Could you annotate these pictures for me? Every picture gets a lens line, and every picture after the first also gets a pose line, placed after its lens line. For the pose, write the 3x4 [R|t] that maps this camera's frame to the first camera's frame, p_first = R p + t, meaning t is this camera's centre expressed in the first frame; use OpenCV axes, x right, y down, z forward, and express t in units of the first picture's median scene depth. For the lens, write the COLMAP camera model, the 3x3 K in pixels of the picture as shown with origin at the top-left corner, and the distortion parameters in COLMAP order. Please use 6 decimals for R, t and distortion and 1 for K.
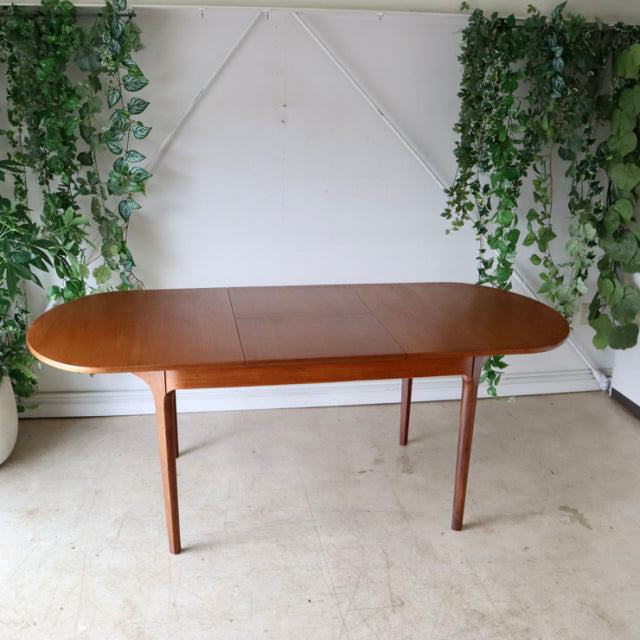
lens RADIAL K [[812.4, 0, 319.9], [0, 812.4, 322.1], [0, 0, 1]] dist [-0.130529, 0.000000]
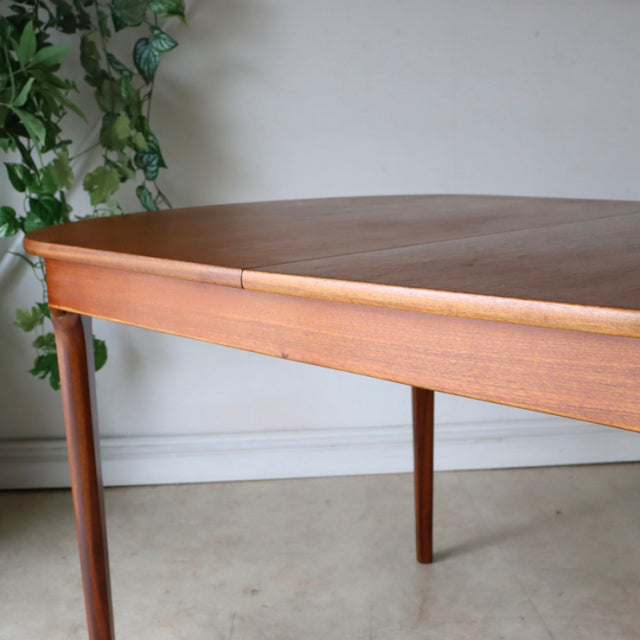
lens RADIAL K [[1048.4, 0, 315.4], [0, 1048.4, 325.8], [0, 0, 1]] dist [-0.045107, 0.000000]
pose [[0.993674, -0.027092, -0.108983, -0.073310], [0.015011, 0.993798, -0.110180, 0.105576], [0.111292, 0.107847, 0.987919, 0.398857]]
